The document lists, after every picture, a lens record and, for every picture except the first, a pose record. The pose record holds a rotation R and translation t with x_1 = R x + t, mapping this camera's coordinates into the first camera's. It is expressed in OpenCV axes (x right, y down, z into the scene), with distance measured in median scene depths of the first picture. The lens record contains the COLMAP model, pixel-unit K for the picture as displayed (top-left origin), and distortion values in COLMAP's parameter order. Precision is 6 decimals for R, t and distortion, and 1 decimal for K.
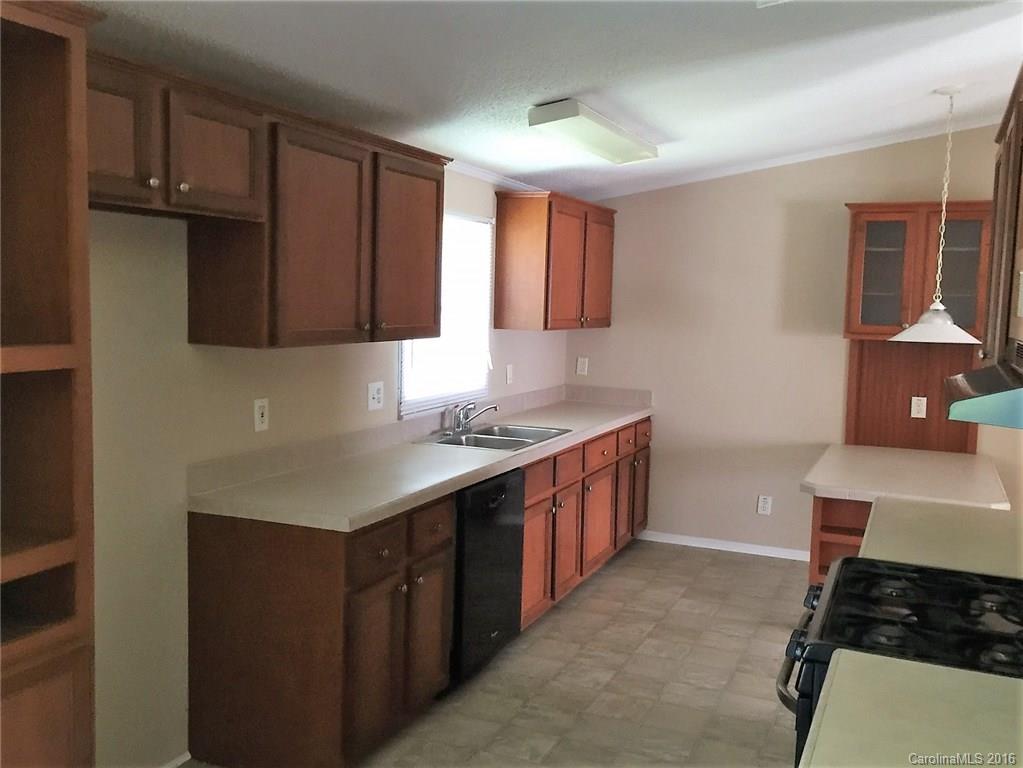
lens RADIAL K [[964.1, 0, 518.1], [0, 964.1, 383.7], [0, 0, 1]] dist [0.032629, 0.000000]
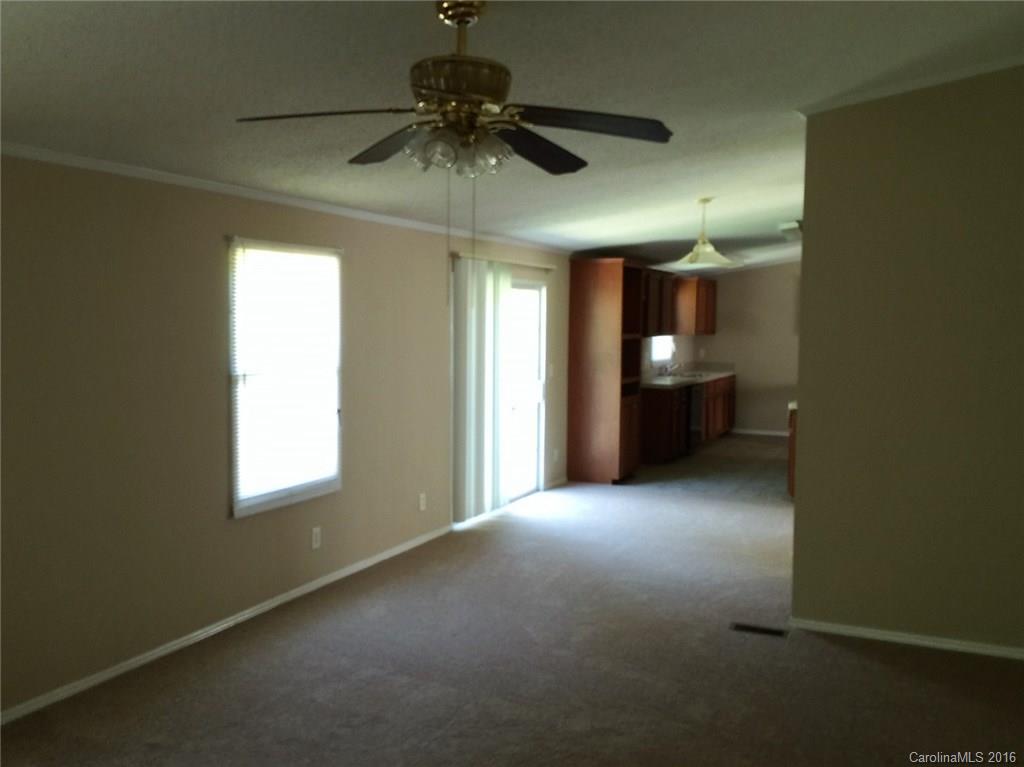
lens RADIAL K [[965.0, 0, 512.9], [0, 965.0, 381.4], [0, 0, 1]] dist [0.032629, 0.000000]
pose [[0.999885, -0.015152, 0.000057, -0.448880], [0.015147, 0.999383, -0.031679, 0.136478], [0.000423, 0.031676, 0.999498, -1.444658]]
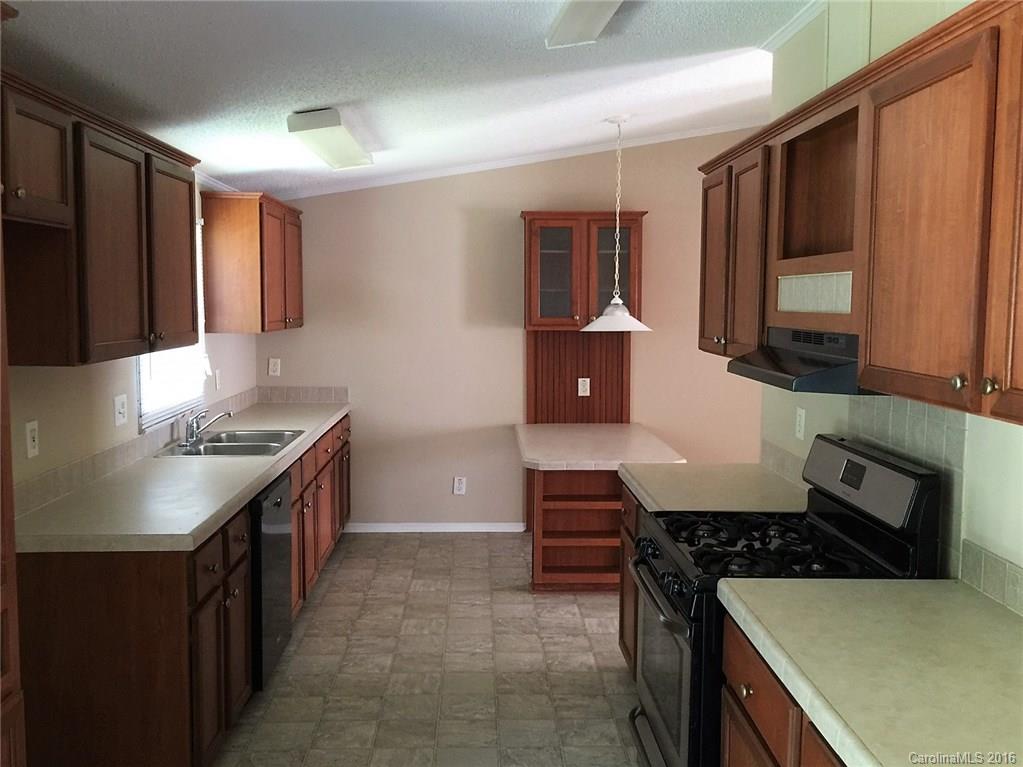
lens RADIAL K [[964.1, 0, 518.2], [0, 964.1, 381.7], [0, 0, 1]] dist [0.032629, 0.000000]
pose [[0.900669, -0.059527, 0.430410, -0.176068], [0.057211, 0.998194, 0.018333, -0.008886], [-0.430723, 0.008112, 0.902448, -0.011727]]
